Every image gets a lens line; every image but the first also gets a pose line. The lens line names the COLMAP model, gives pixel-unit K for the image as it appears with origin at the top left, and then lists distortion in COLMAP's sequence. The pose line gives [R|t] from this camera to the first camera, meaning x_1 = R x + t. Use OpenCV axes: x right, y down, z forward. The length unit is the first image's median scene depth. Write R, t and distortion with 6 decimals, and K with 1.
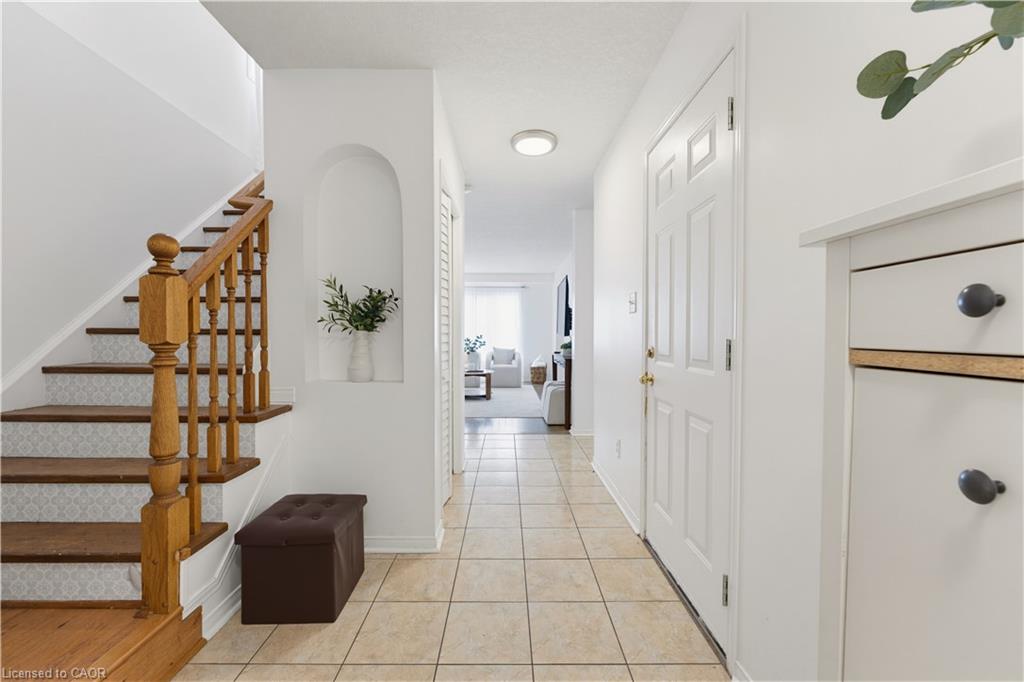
lens RADIAL K [[411.0, 0, 511.9], [0, 411.0, 336.9], [0, 0, 1]] dist [0.001730, 0.000027]
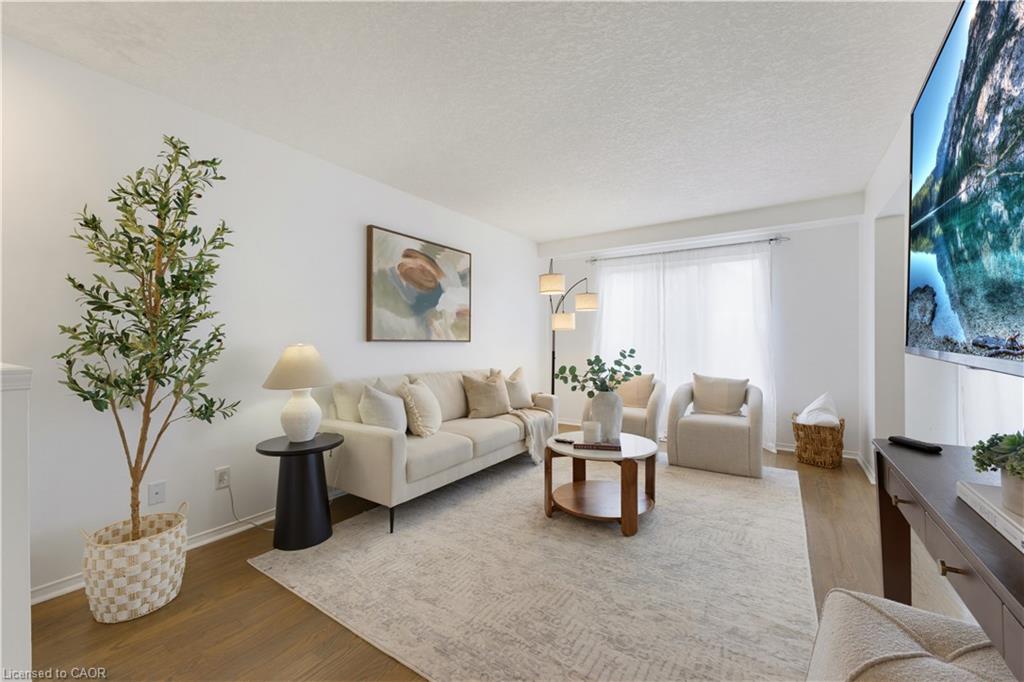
lens RADIAL K [[411.0, 0, 510.6], [0, 411.0, 338.4], [0, 0, 1]] dist [0.001730, 0.000027]
pose [[0.827884, -0.006704, -0.560859, 0.043383], [-0.001826, 0.999891, -0.014647, -0.007467], [0.560896, 0.013150, 0.827782, 0.502500]]
